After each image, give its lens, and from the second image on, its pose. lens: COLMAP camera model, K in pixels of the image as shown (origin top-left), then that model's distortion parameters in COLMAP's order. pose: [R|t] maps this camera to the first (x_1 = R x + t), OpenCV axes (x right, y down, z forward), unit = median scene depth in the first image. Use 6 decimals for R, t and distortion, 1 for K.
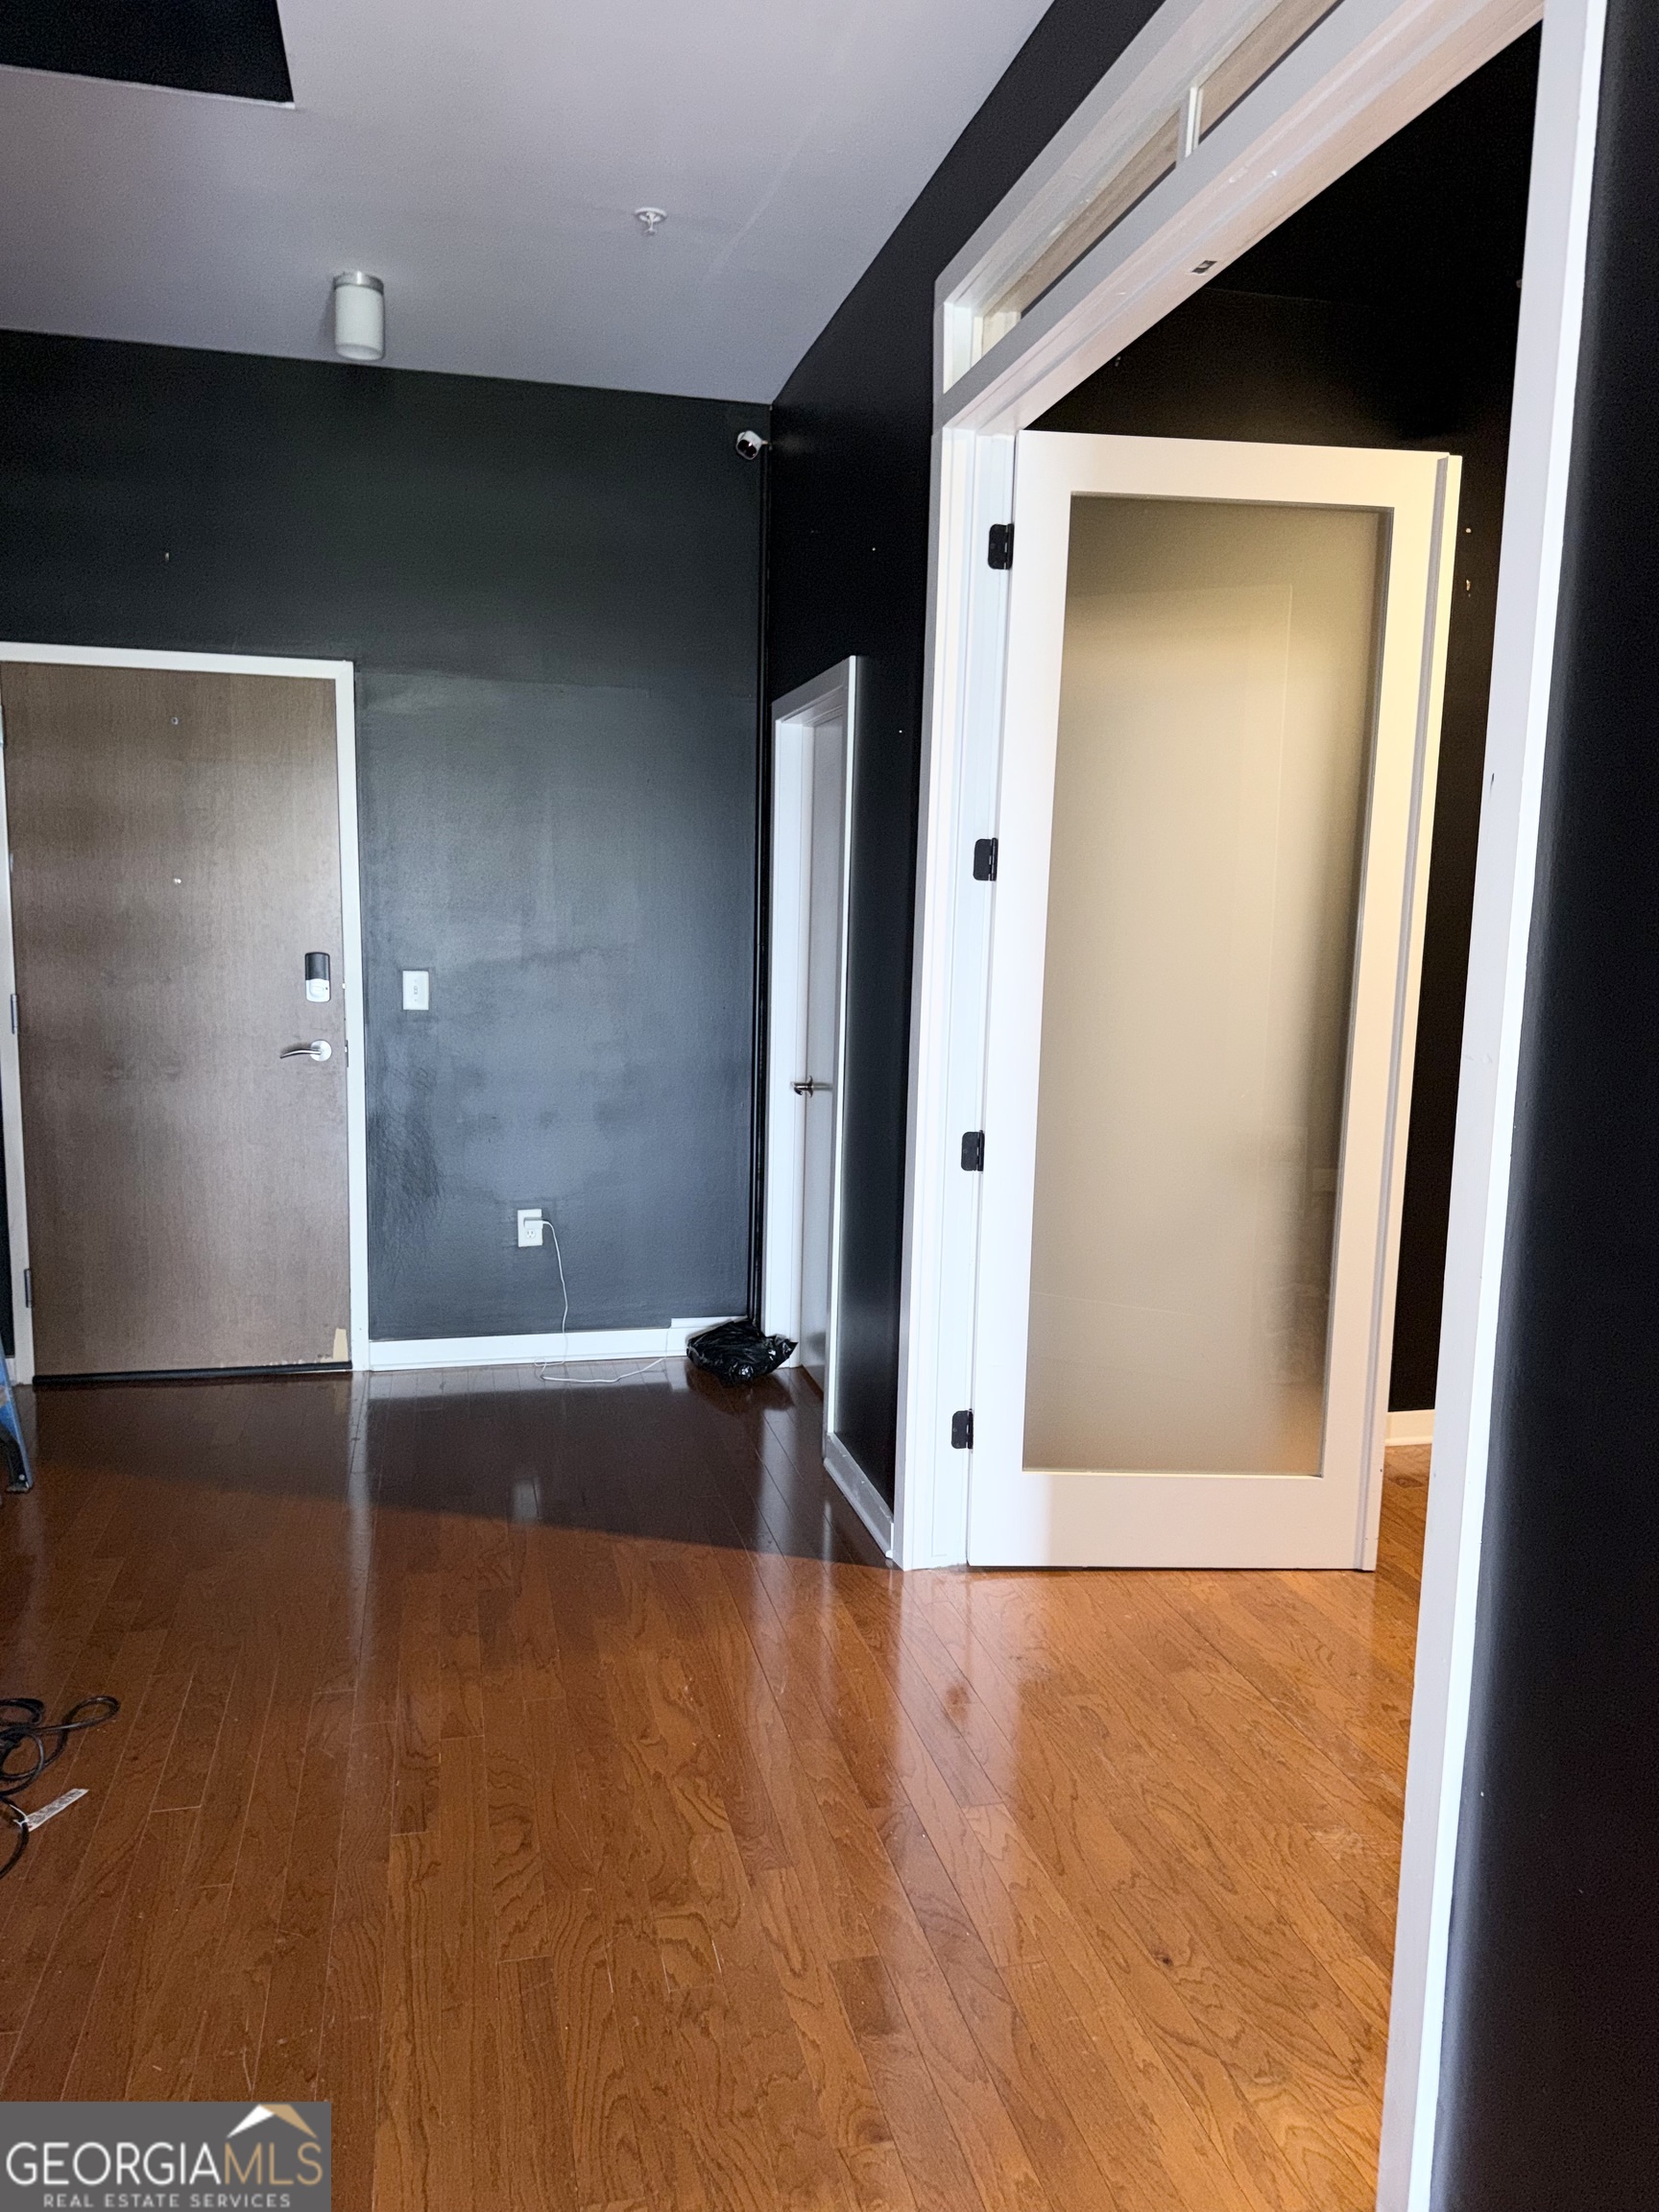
lens RADIAL K [[1549.8, 0, 814.1], [0, 1549.8, 1112.0], [0, 0, 1]] dist [0.124007, -0.209782]
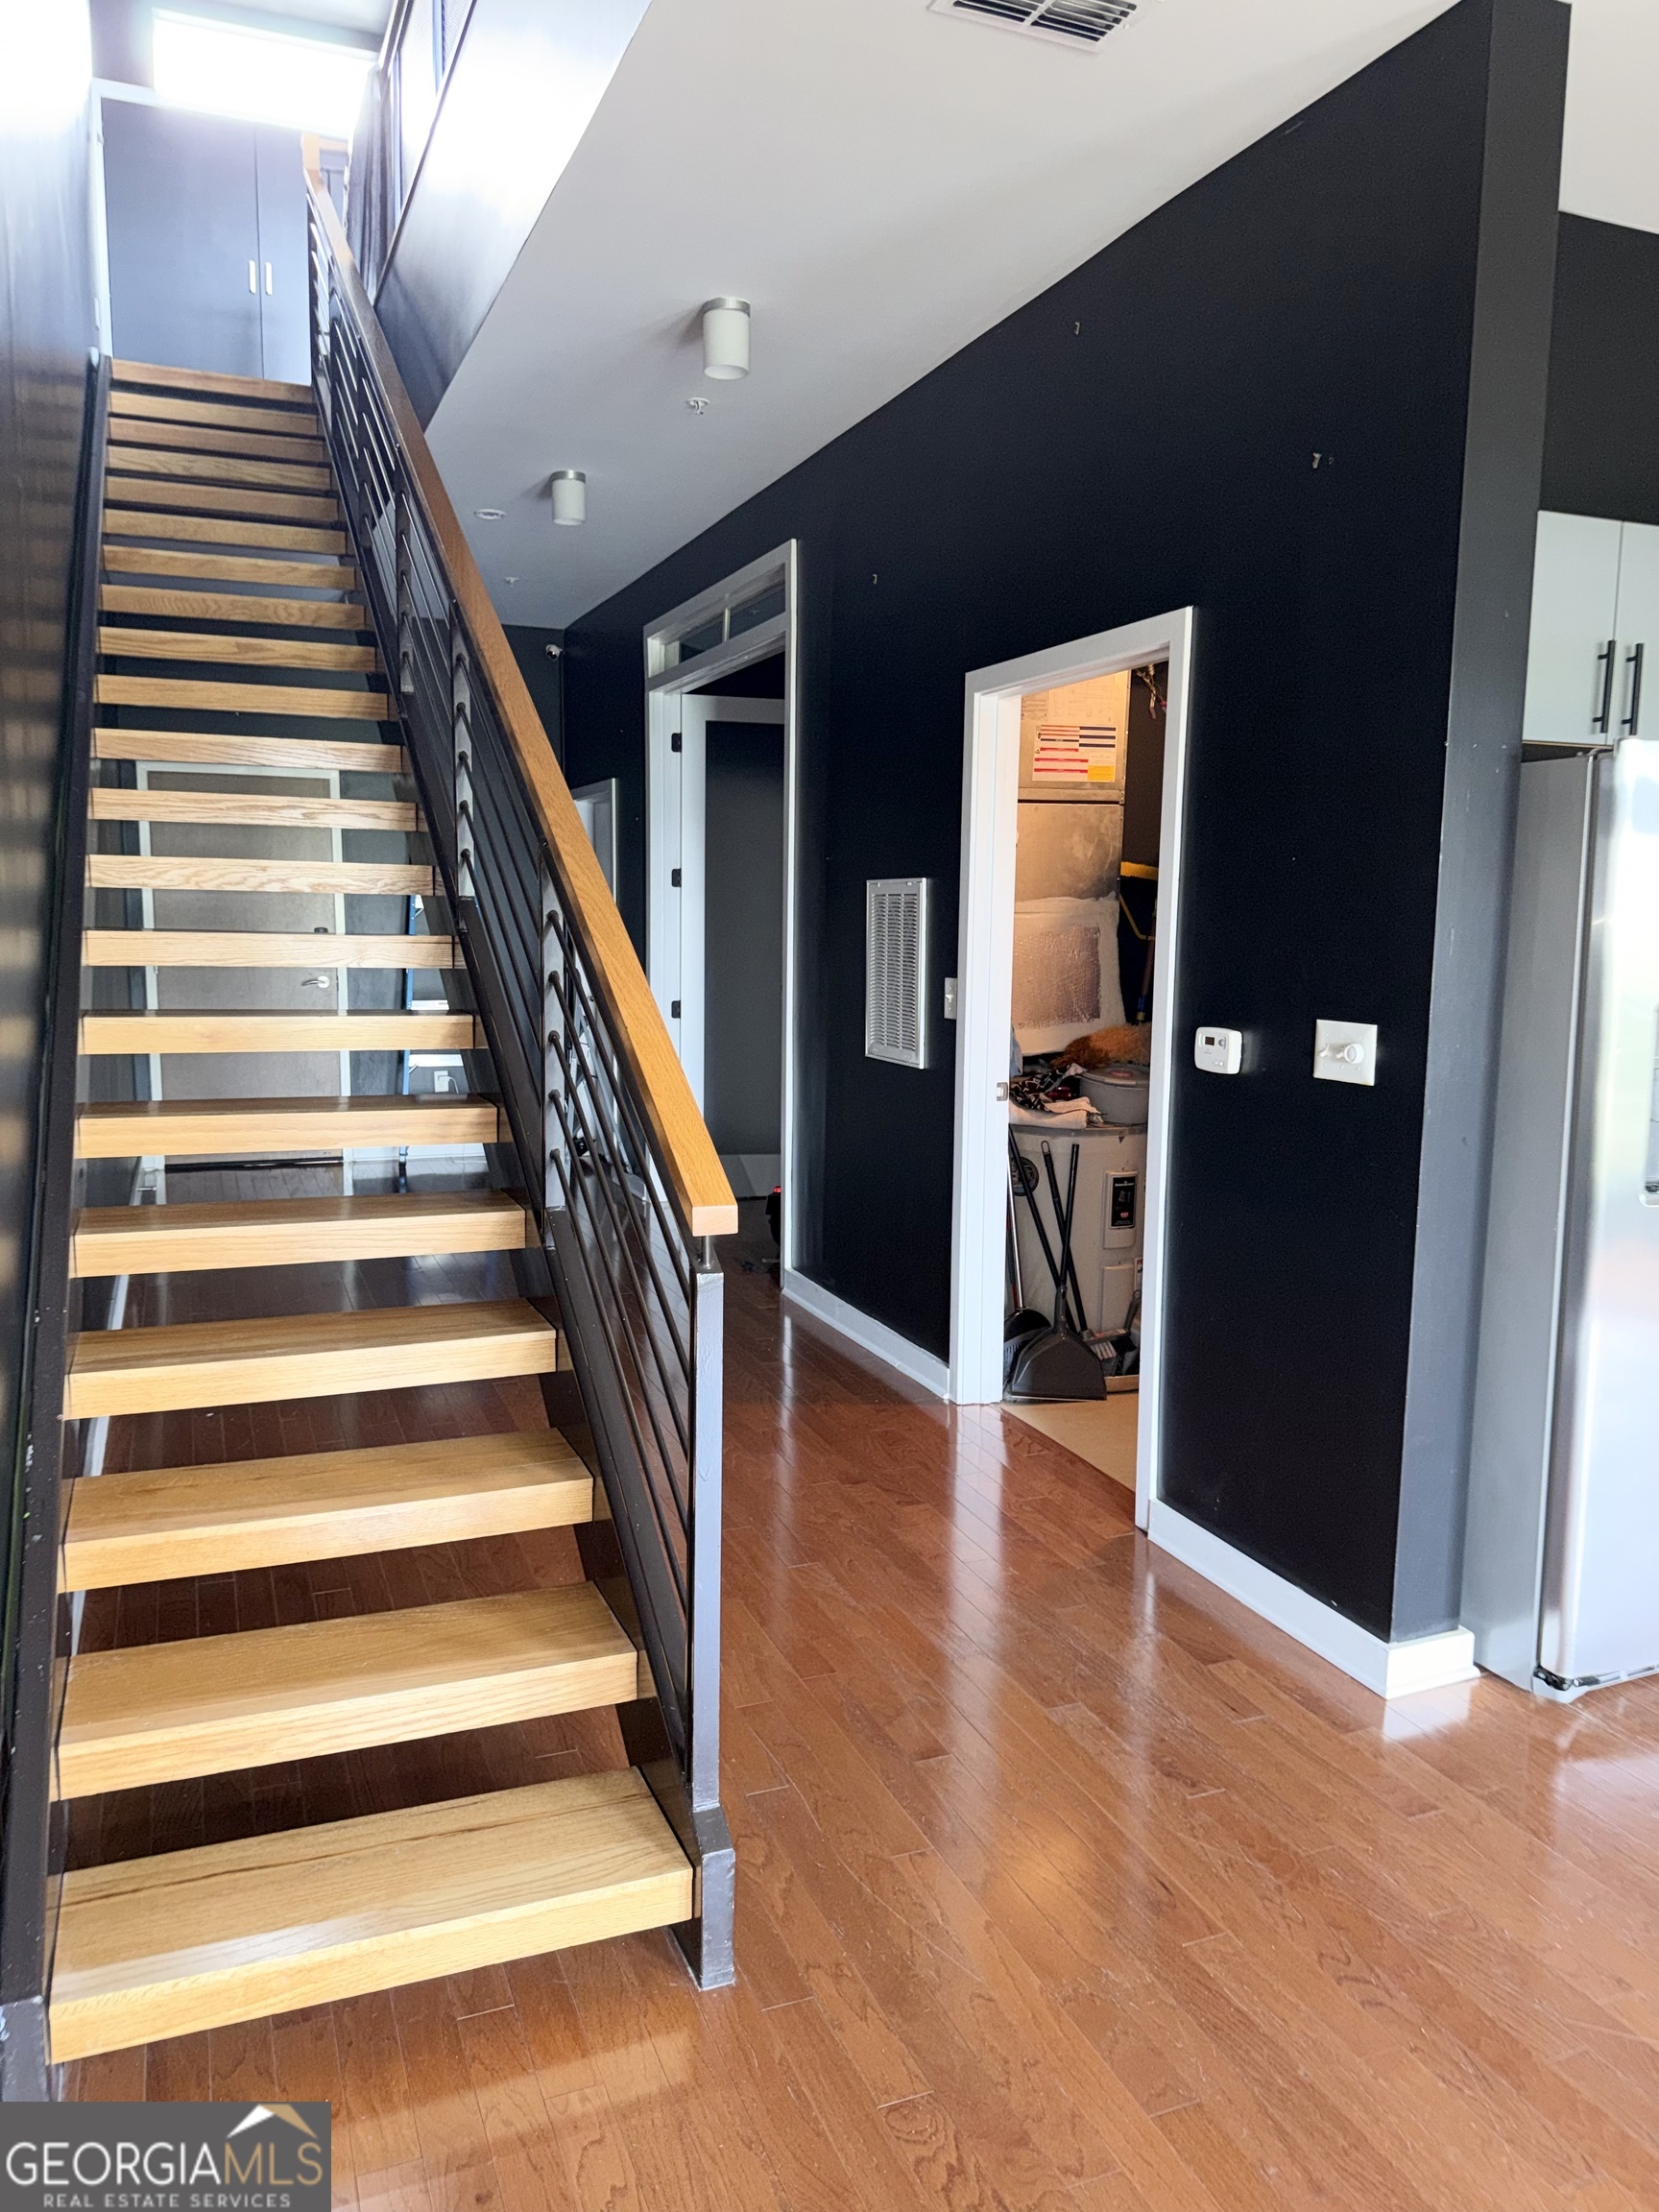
lens RADIAL K [[1549.8, 0, 814.1], [0, 1549.8, 1112.0], [0, 0, 1]] dist [0.124007, -0.209782]
pose [[0.989417, -0.027992, 0.142372, -0.021967], [0.028013, 0.999606, 0.001861, 0.175772], [-0.142368, 0.002147, 0.989811, -1.238870]]
